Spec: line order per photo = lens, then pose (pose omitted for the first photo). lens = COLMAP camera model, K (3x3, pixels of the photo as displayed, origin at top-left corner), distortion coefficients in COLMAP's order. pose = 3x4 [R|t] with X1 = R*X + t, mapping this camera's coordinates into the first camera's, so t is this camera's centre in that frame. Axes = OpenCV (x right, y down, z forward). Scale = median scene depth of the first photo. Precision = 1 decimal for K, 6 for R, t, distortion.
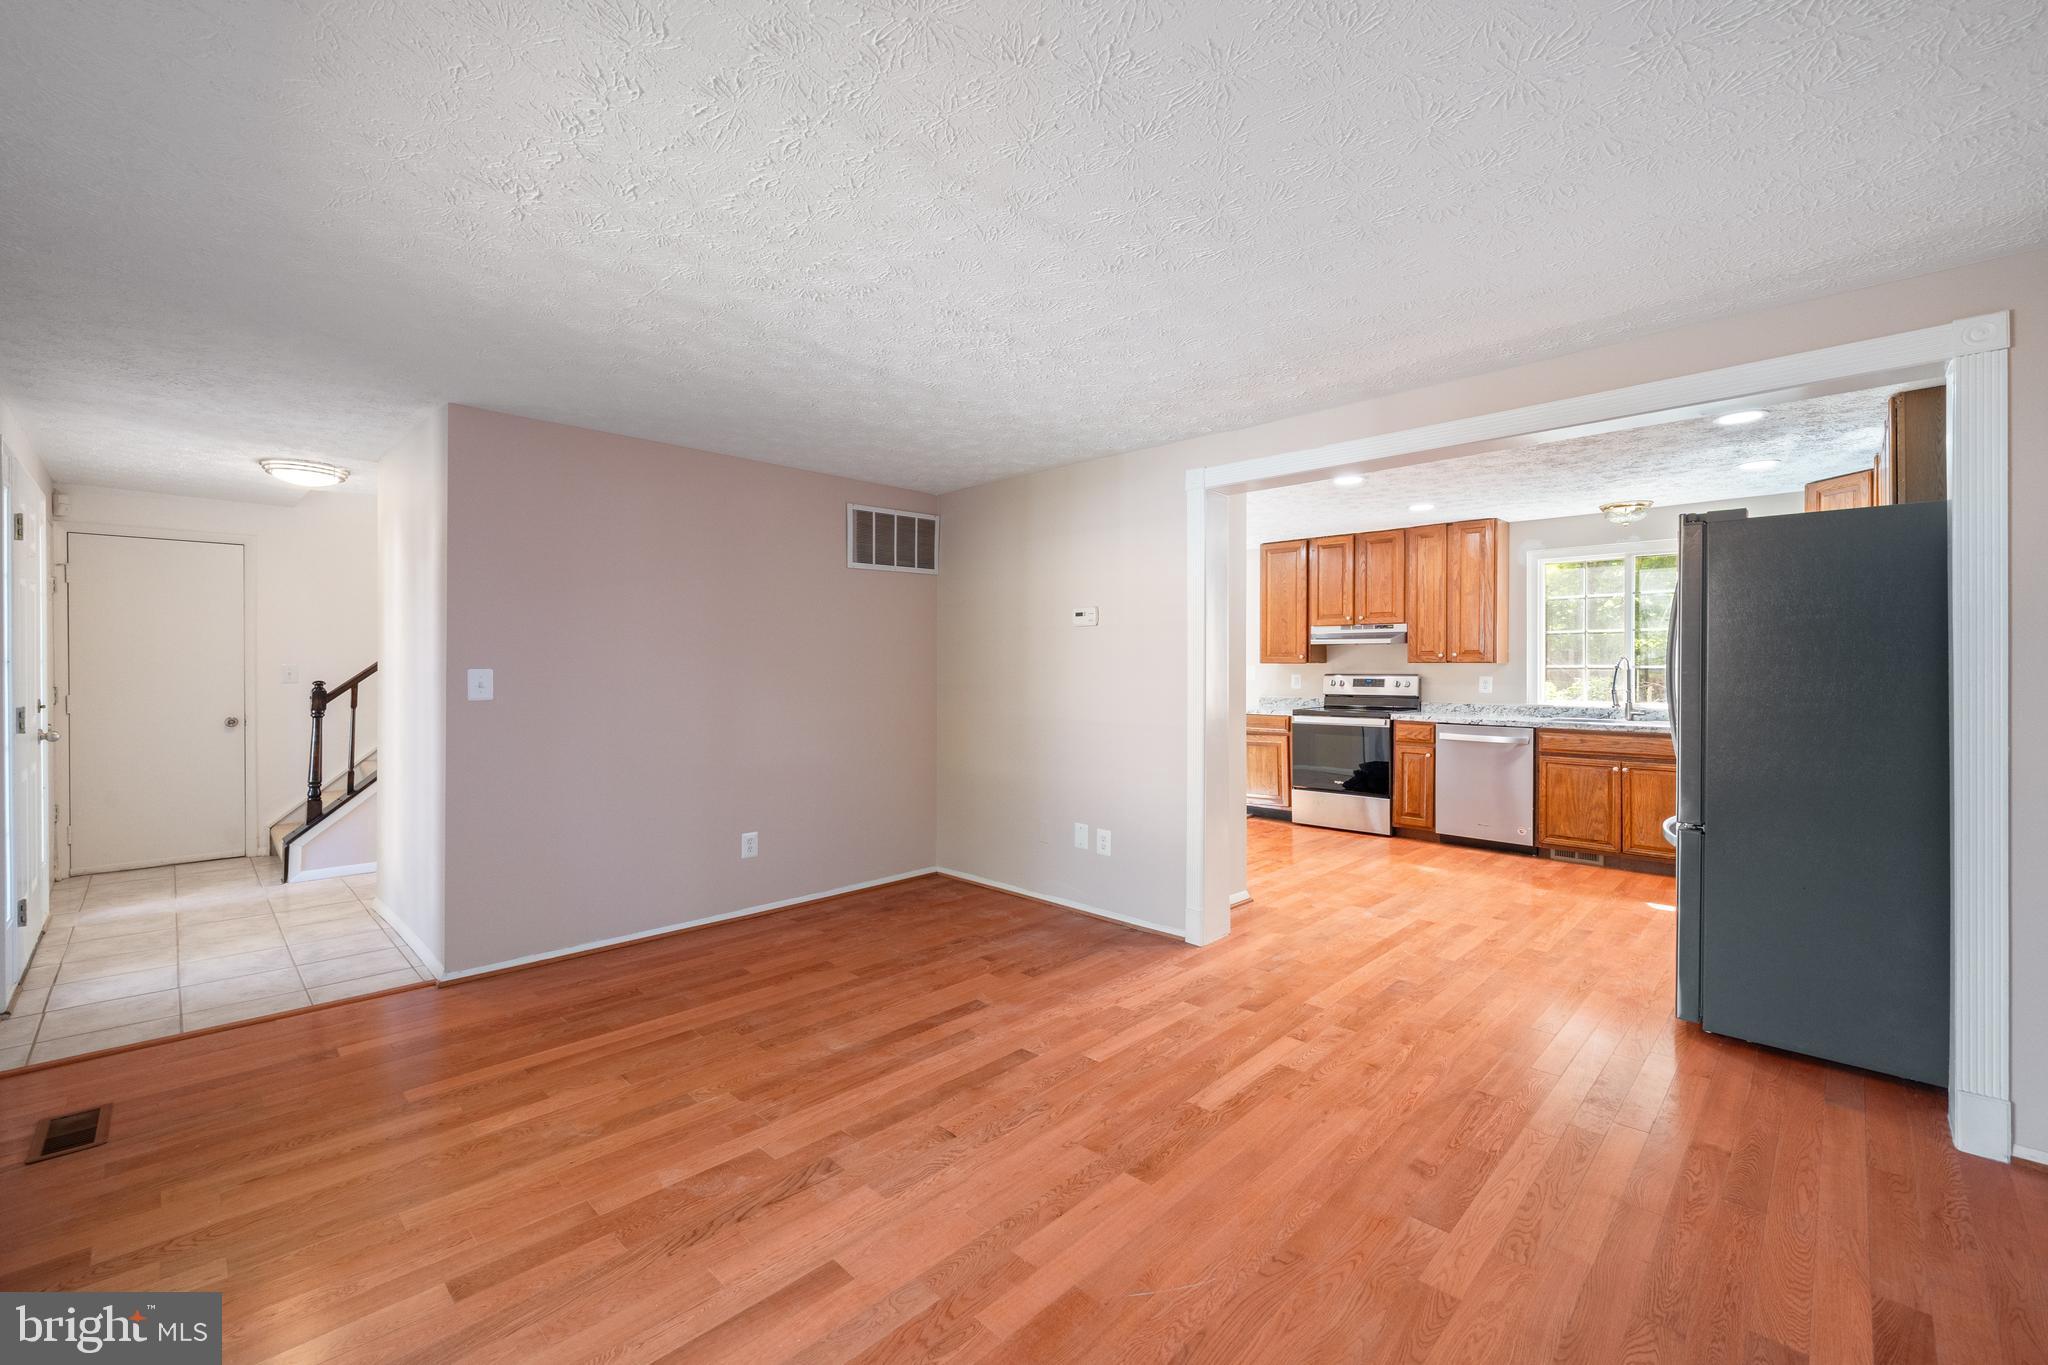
lens RADIAL K [[844.7, 0, 1017.4], [0, 844.7, 667.1], [0, 0, 1]] dist [-0.002412, 0.000141]
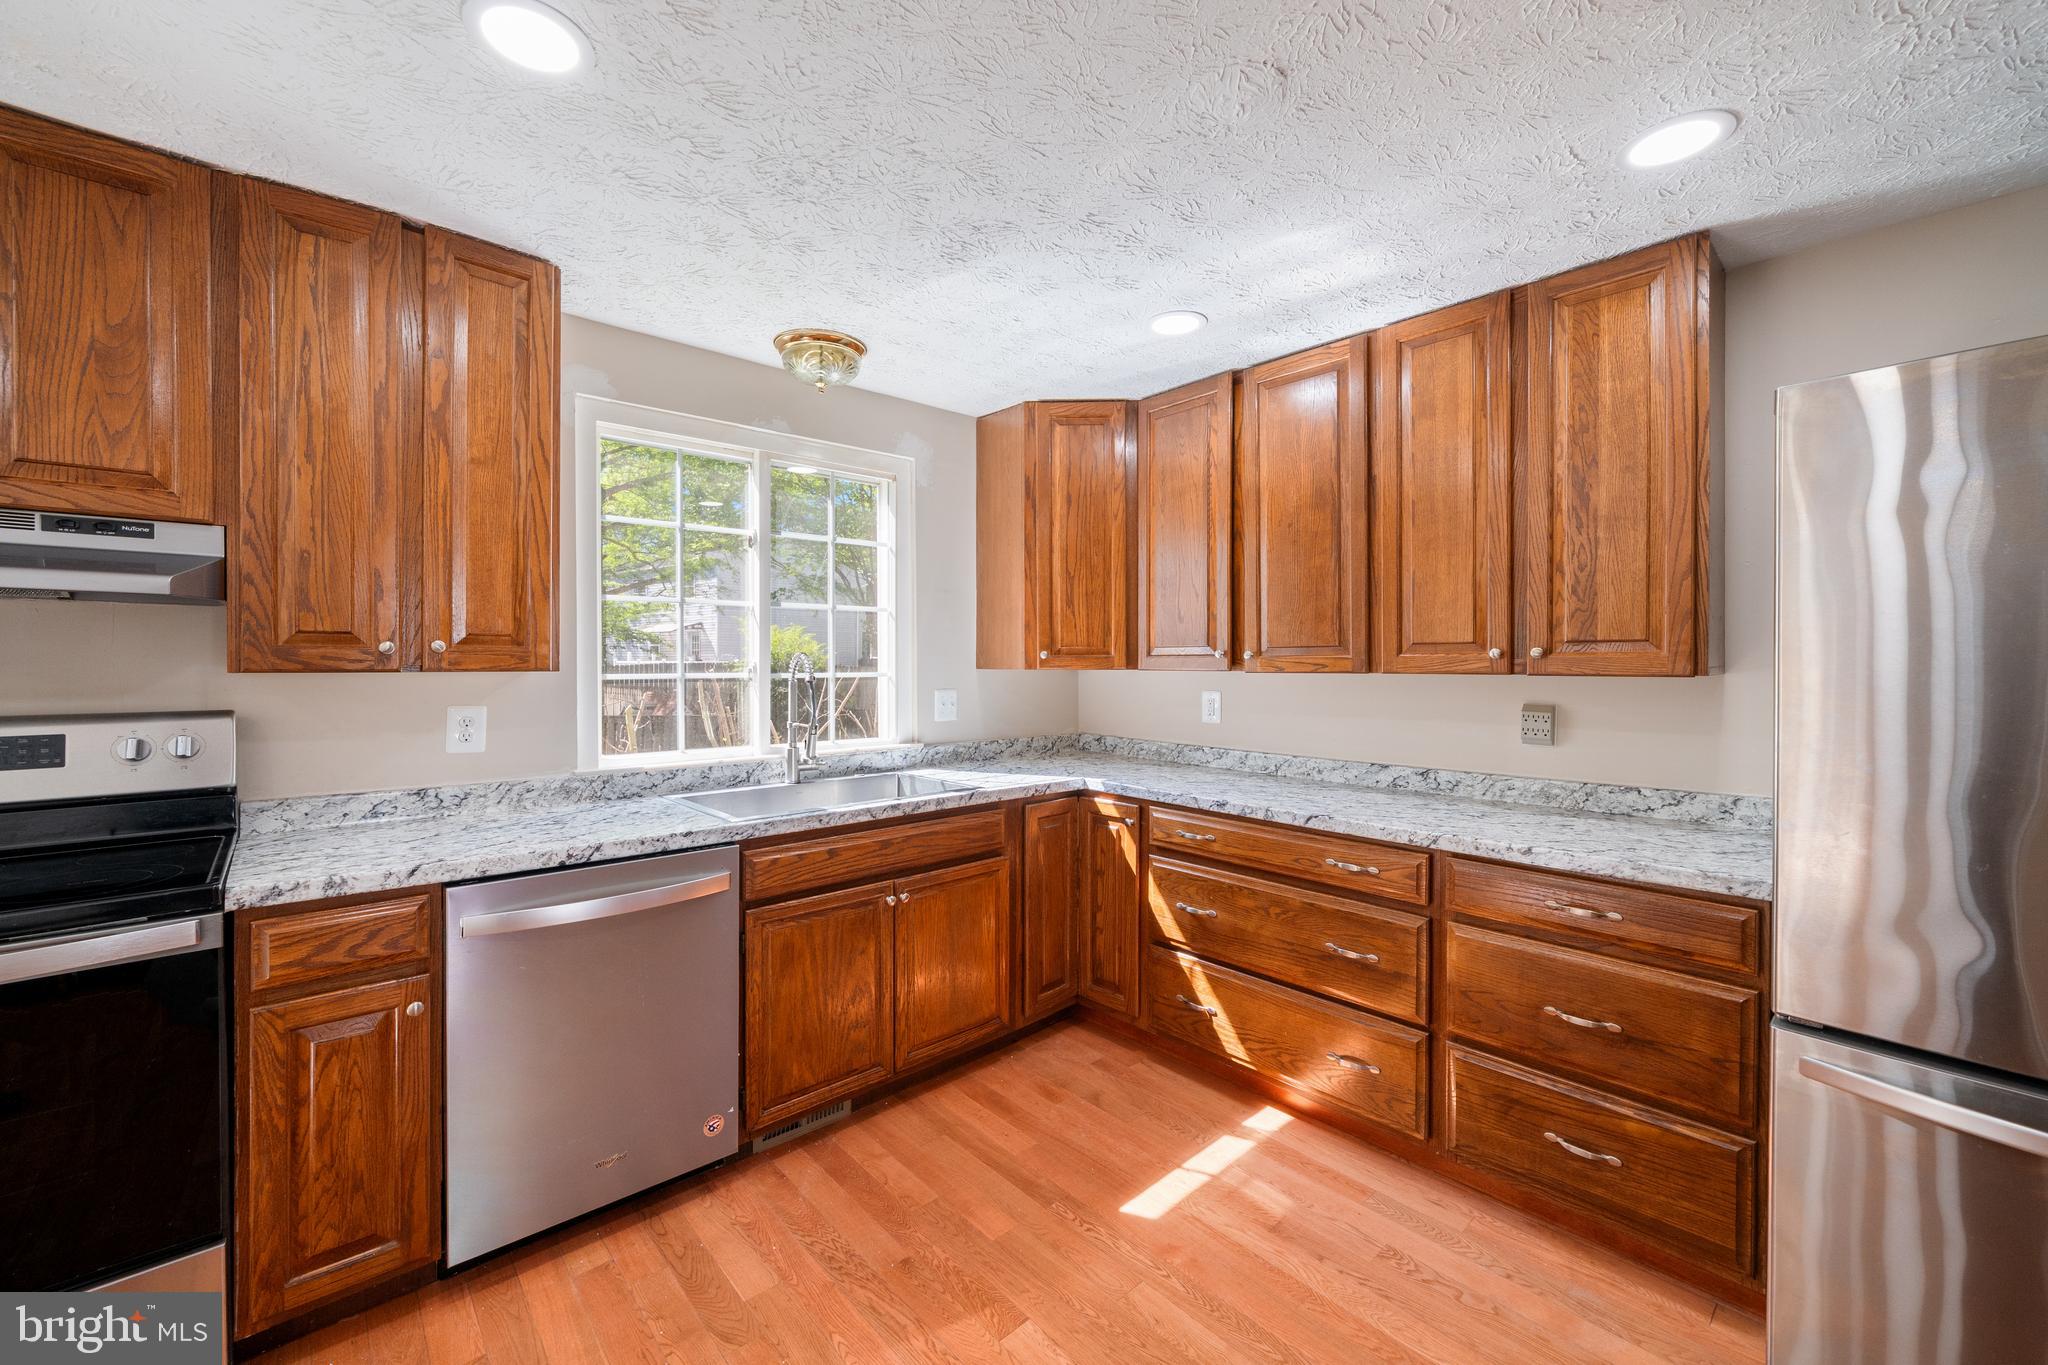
lens RADIAL K [[817.4, 0, 1021.2], [0, 817.4, 666.4], [0, 0, 1]] dist [-0.000164, 0.000011]
pose [[0.059605, -0.009357, 0.998178, 0.217992], [0.000195, 0.999956, 0.009362, -0.009509], [-0.998222, -0.000364, 0.059604, 0.738917]]
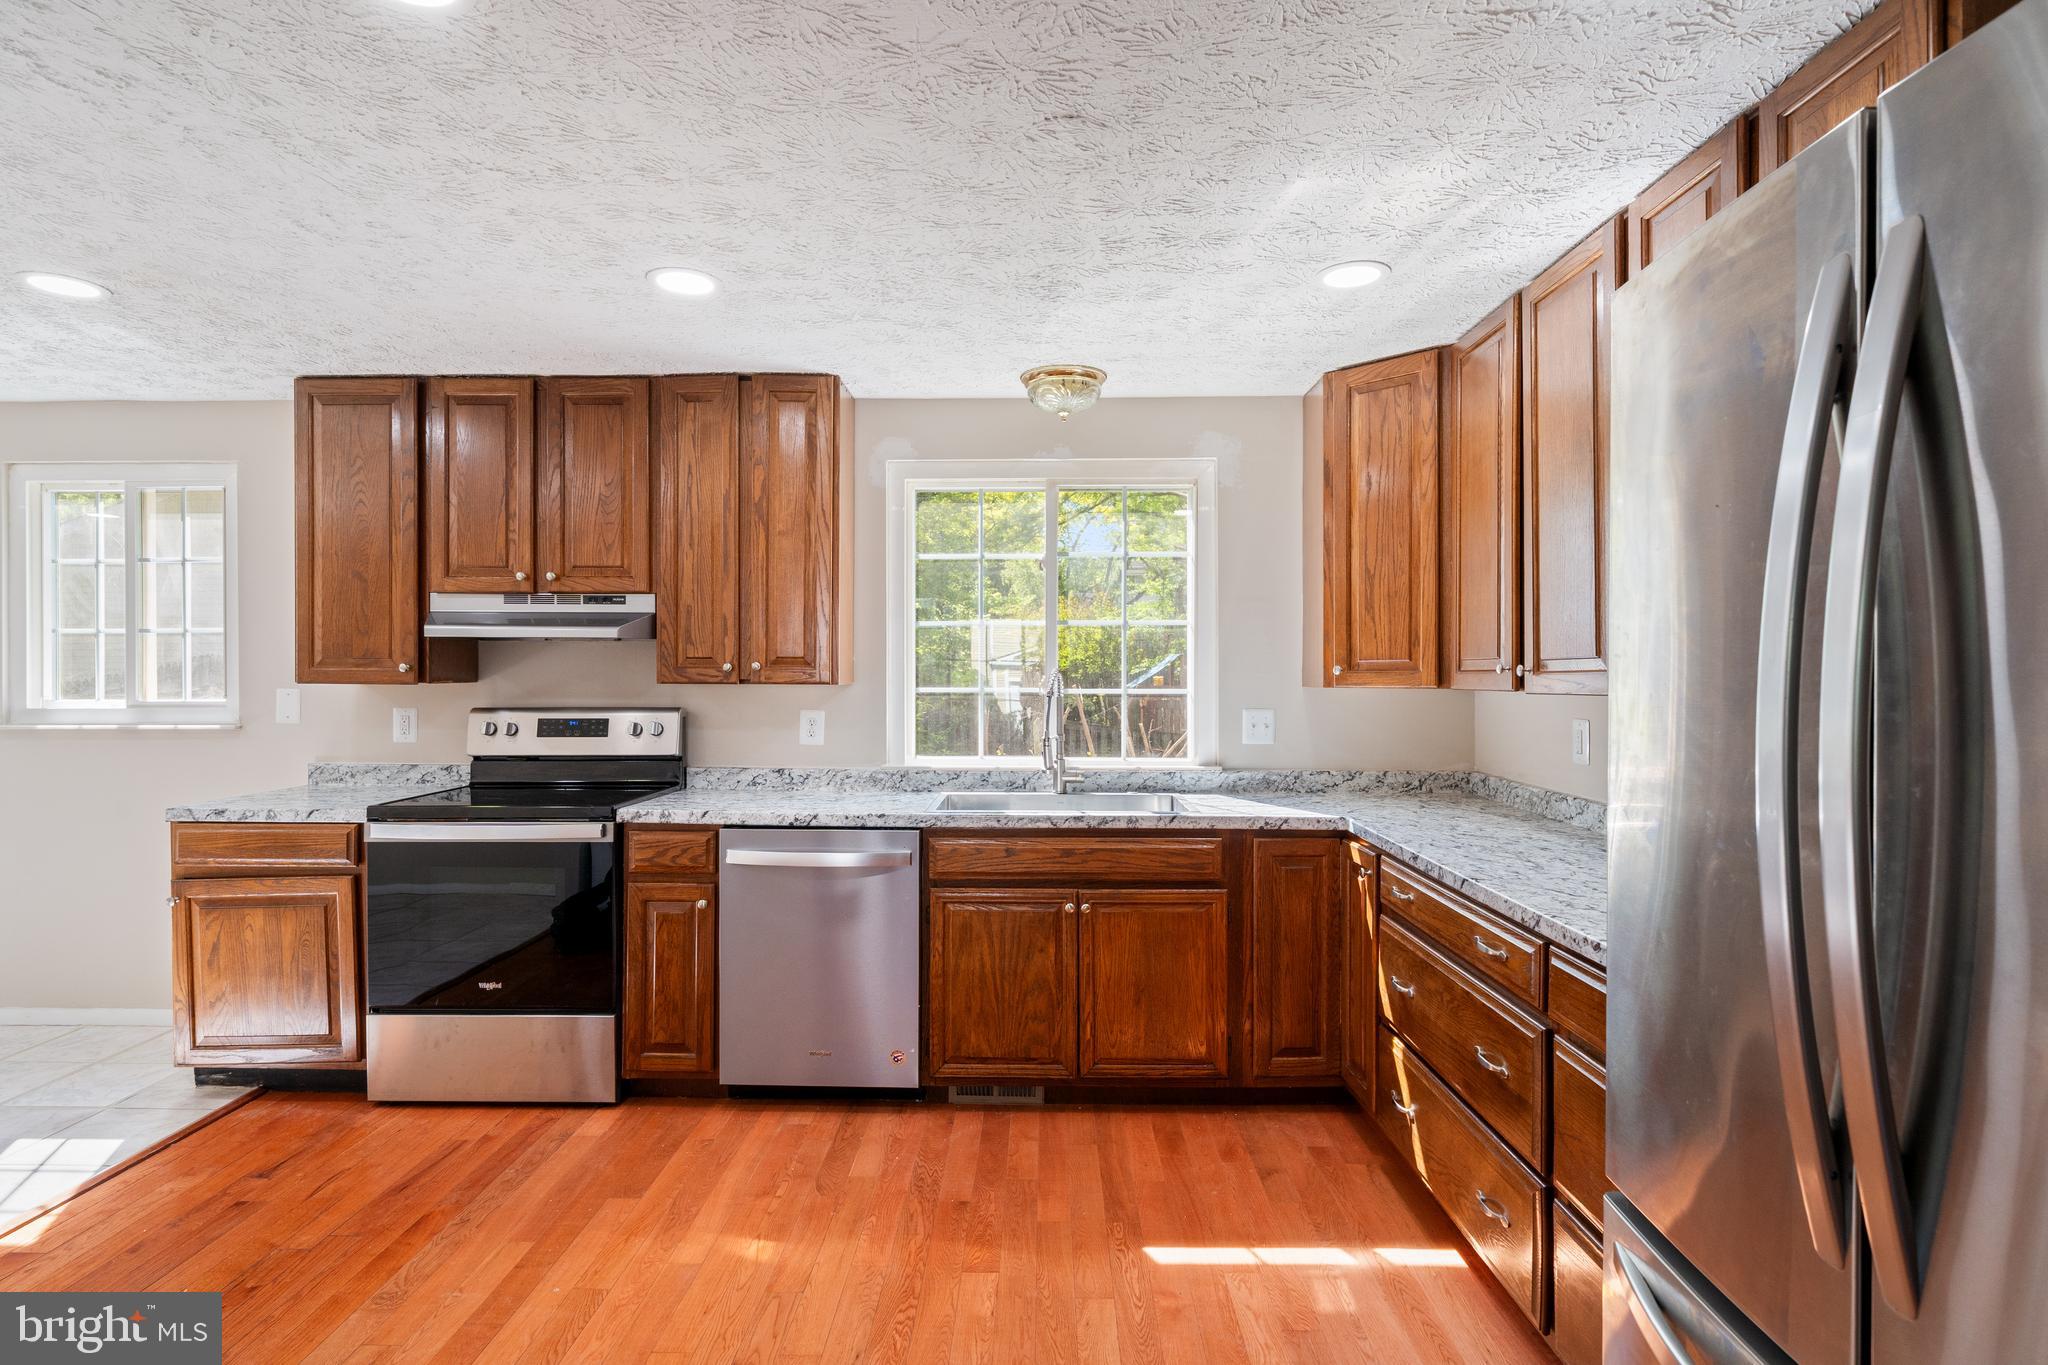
lens RADIAL K [[1032.1, 0, 1015.8], [0, 1032.1, 675.9], [0, 0, 1]] dist [0.000249, -0.000131]
pose [[0.727712, -0.001168, 0.685882, 0.231729], [0.000506, 0.999999, 0.001166, -0.009591], [-0.685883, -0.000501, 0.727712, 0.485265]]
